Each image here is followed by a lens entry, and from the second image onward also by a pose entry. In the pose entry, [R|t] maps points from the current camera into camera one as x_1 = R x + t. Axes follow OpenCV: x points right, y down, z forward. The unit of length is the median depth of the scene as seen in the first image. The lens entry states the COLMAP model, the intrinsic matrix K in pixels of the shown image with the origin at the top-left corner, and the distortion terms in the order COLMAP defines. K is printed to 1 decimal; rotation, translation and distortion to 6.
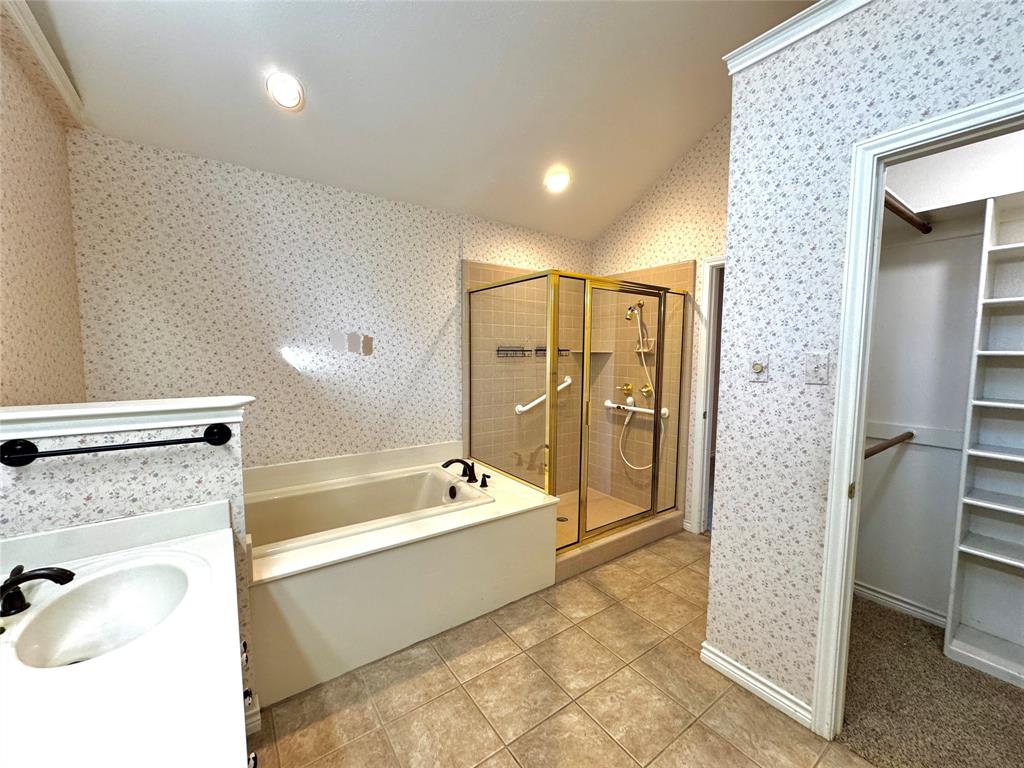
lens RADIAL K [[409.2, 0, 511.9], [0, 409.2, 384.8], [0, 0, 1]] dist [-0.008109, 0.000239]
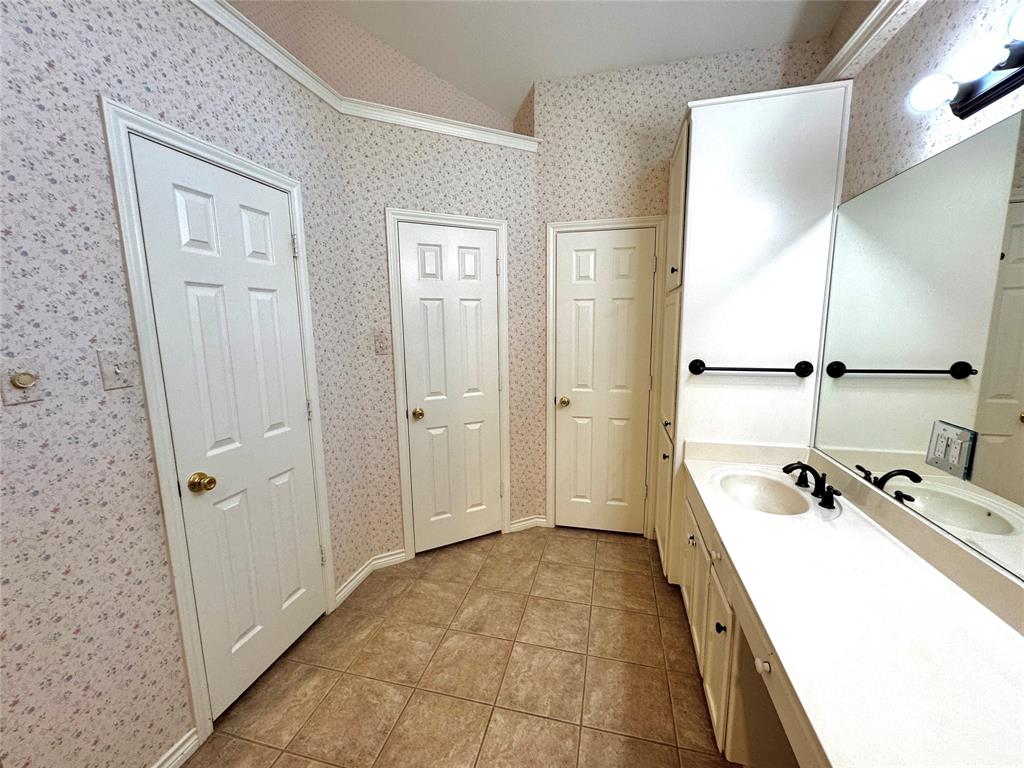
lens RADIAL K [[409.2, 0, 511.9], [0, 409.2, 383.4], [0, 0, 1]] dist [-0.008109, 0.000239]
pose [[-0.645506, -0.112423, 0.755436, -0.350507], [0.069758, 0.976294, 0.204898, -0.704794], [-0.760563, 0.184961, -0.622361, 0.848447]]
